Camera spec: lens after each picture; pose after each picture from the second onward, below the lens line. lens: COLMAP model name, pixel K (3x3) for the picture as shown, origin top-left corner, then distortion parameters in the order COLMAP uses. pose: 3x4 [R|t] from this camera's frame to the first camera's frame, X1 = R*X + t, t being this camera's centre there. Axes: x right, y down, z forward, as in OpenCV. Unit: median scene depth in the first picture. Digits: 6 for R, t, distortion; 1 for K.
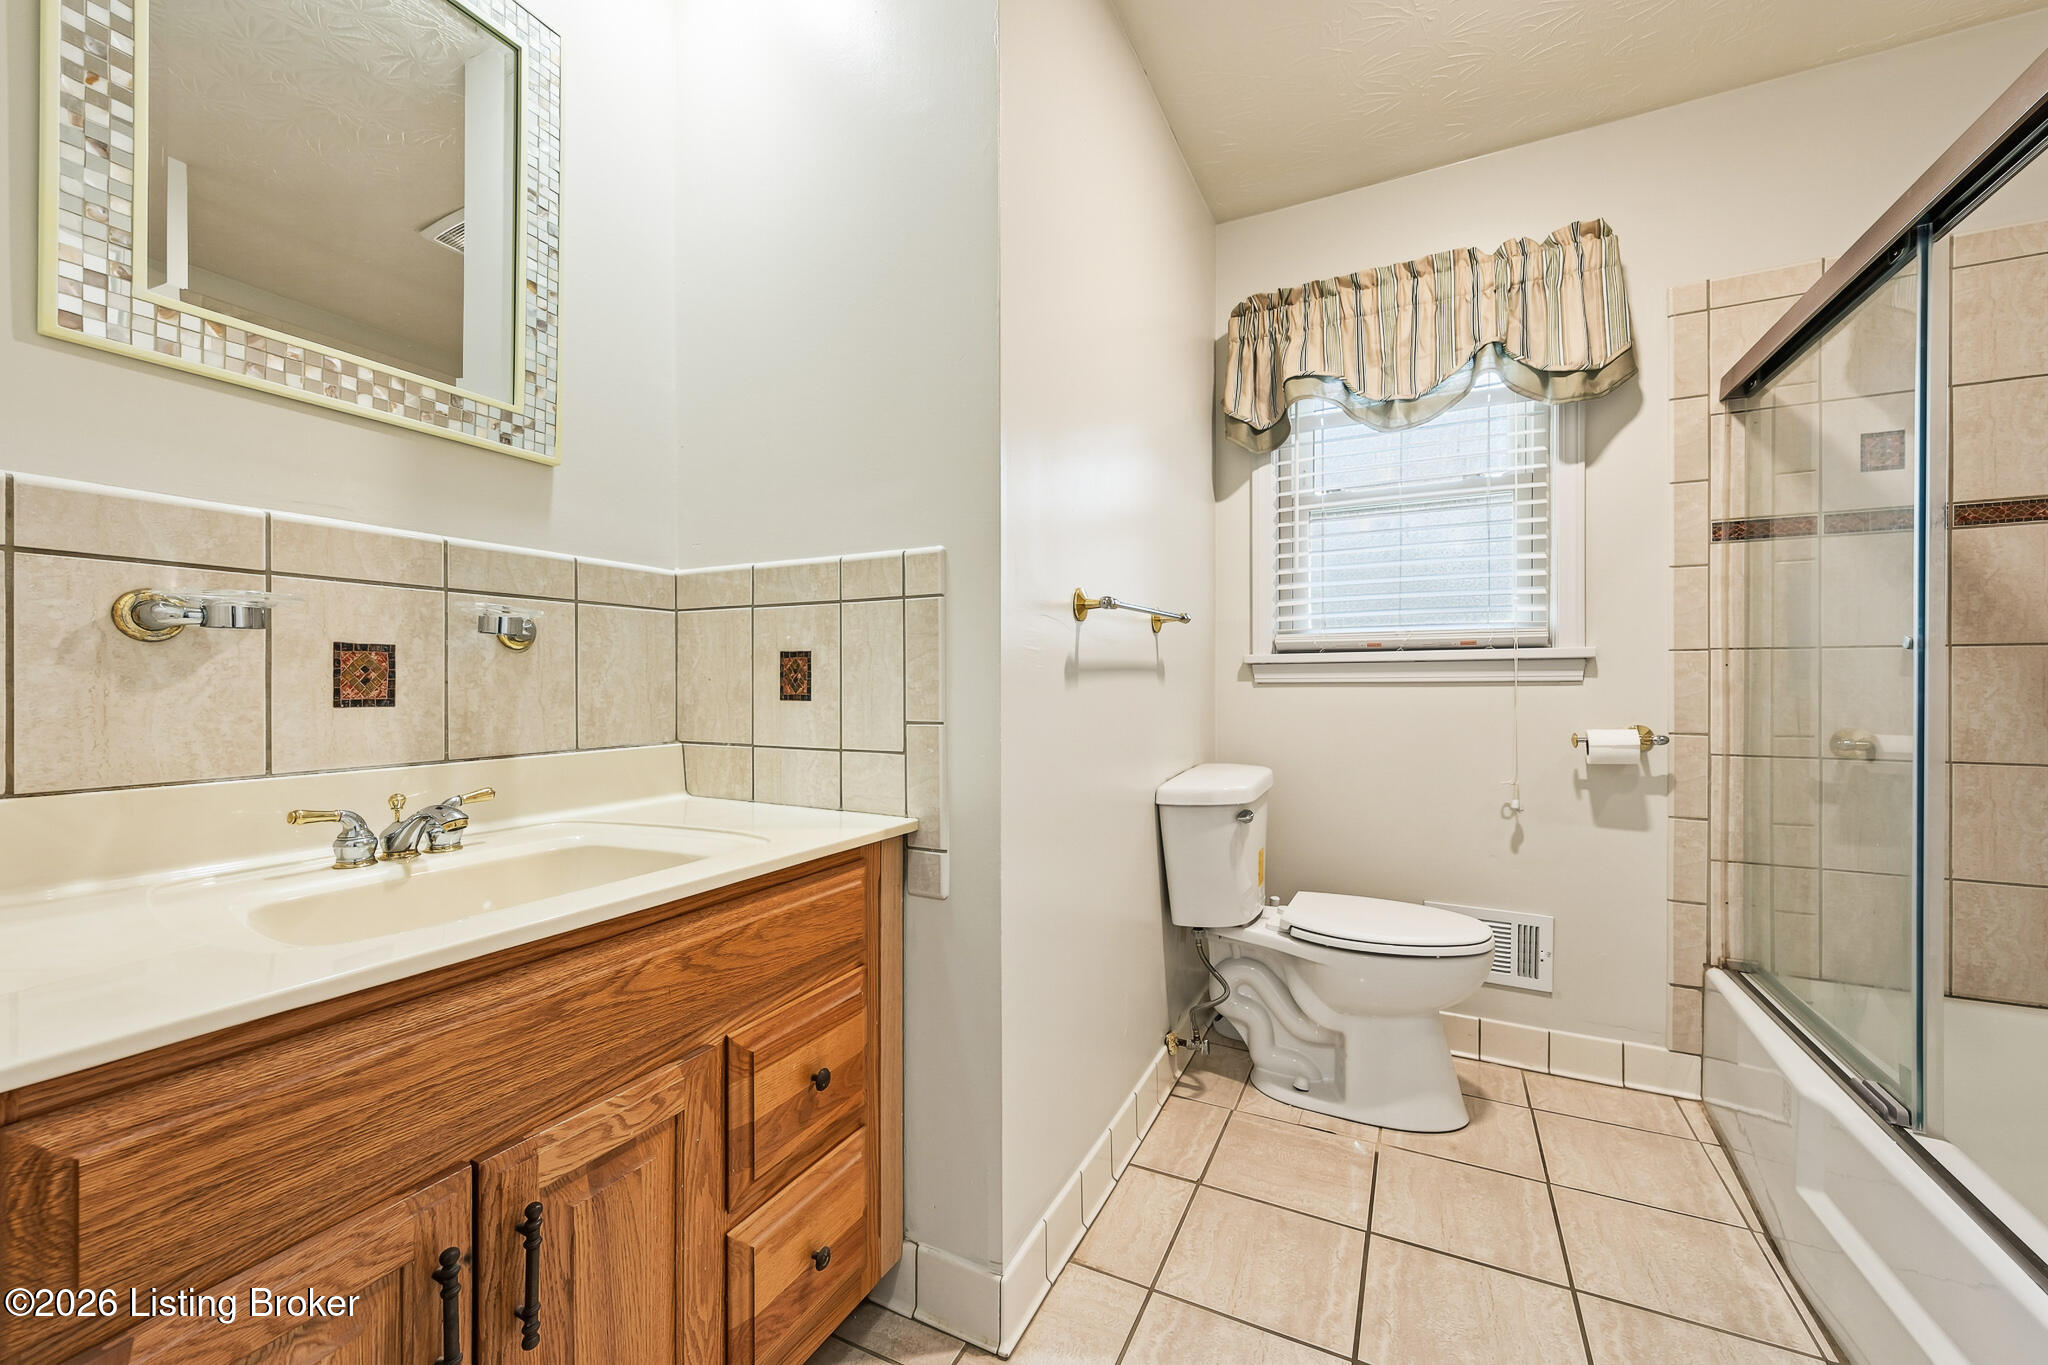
lens RADIAL K [[805.1, 0, 1022.3], [0, 805.1, 686.2], [0, 0, 1]] dist [-0.001182, 0.000004]
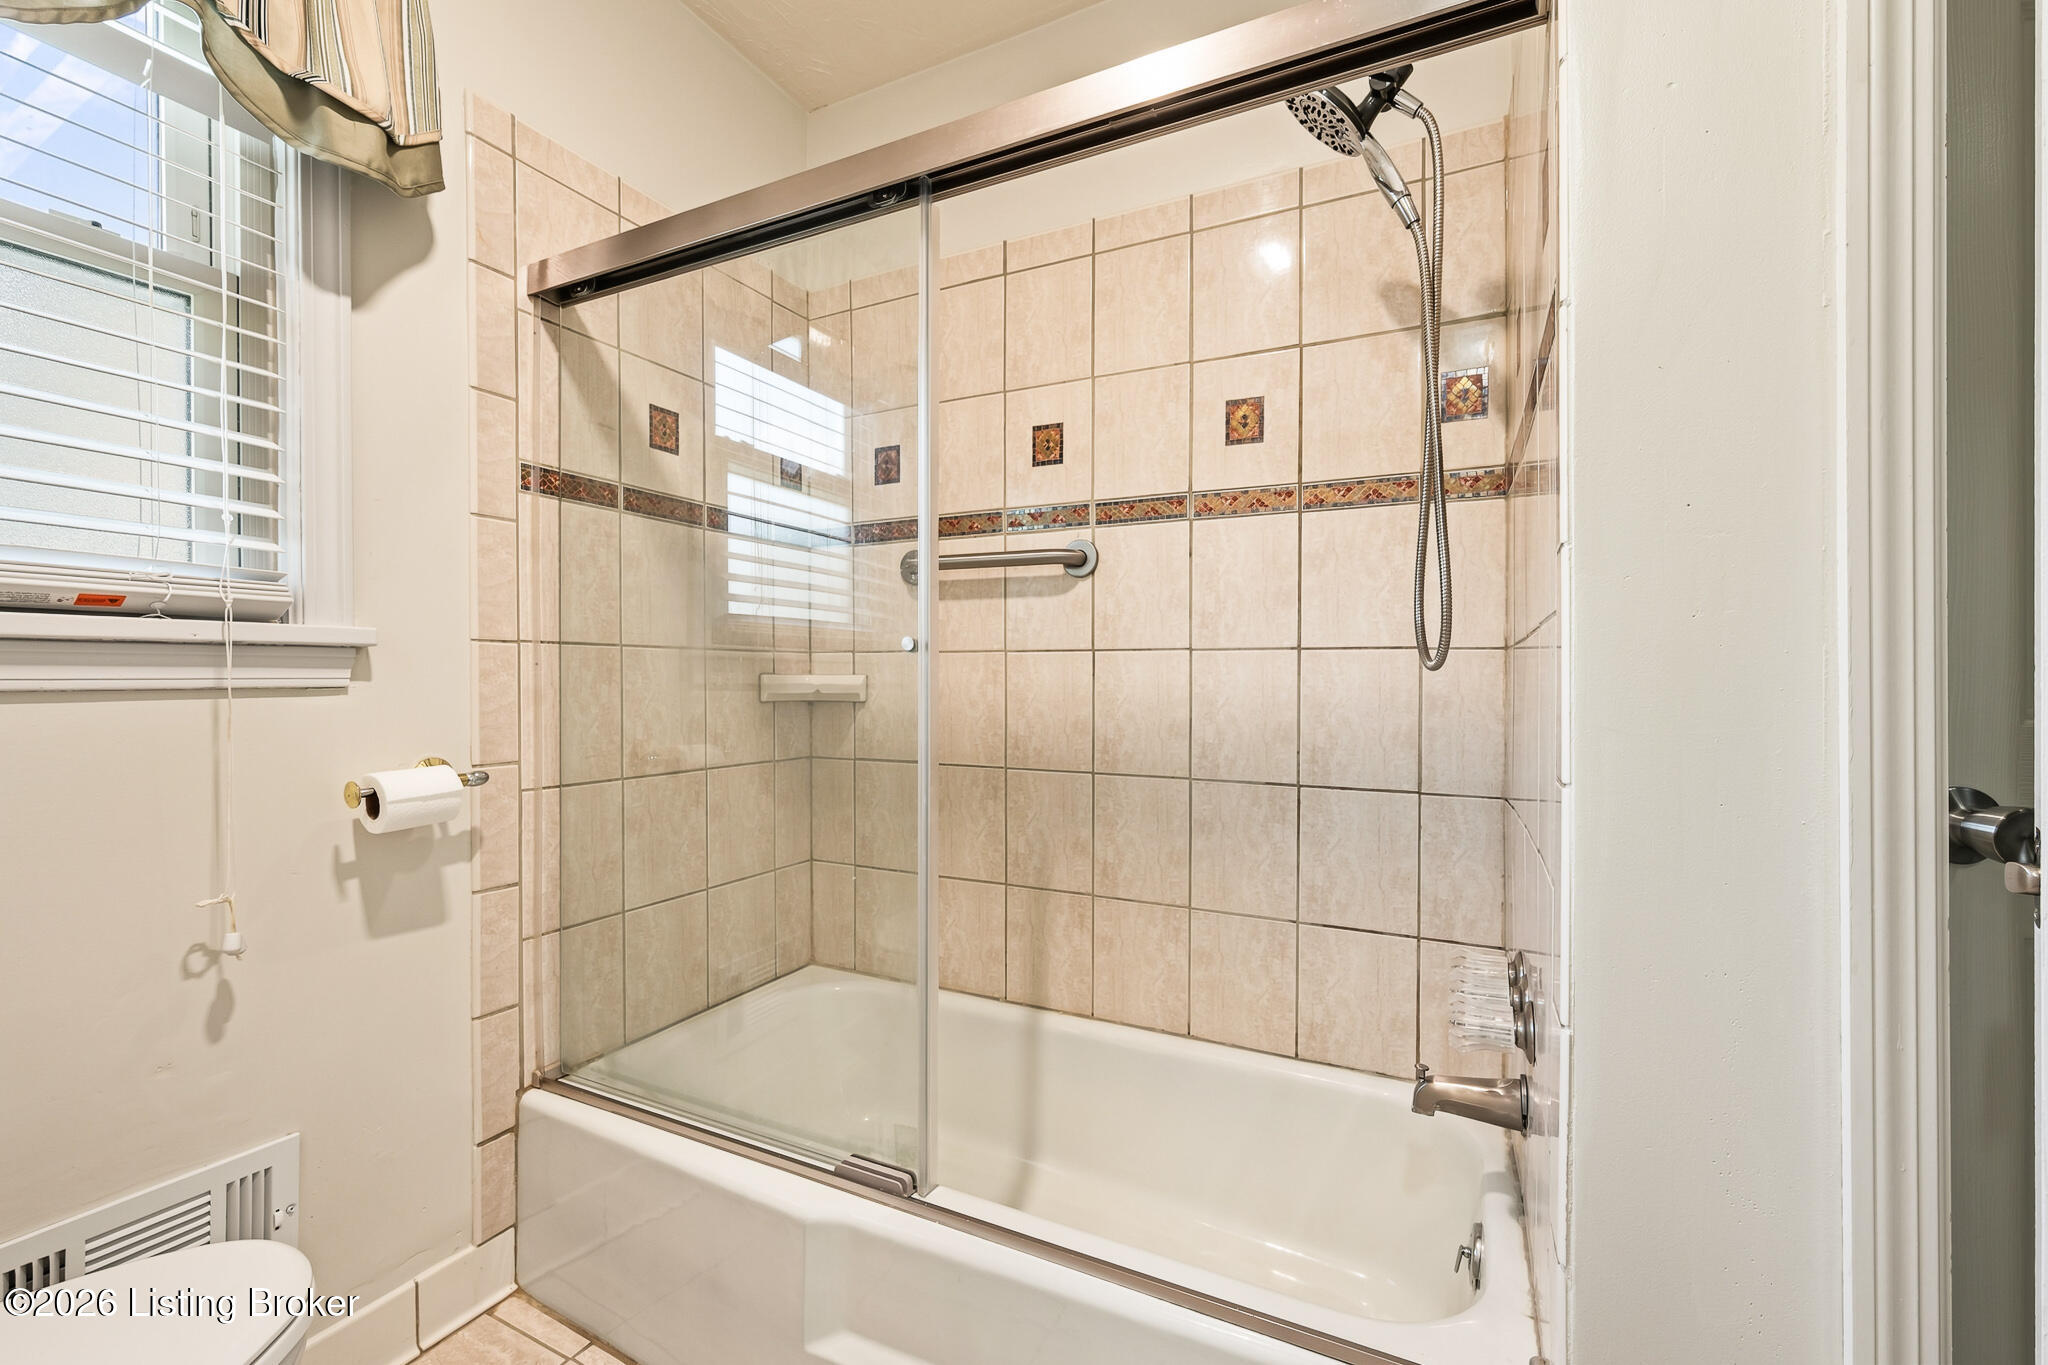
lens RADIAL K [[851.2, 0, 1017.9], [0, 851.2, 684.5], [0, 0, 1]] dist [-0.002617, -0.000161]
pose [[-0.001398, -0.003598, 0.999993, 0.107771], [0.002169, 0.999991, 0.003601, -0.009750], [-0.999997, 0.002174, -0.001390, 0.556993]]
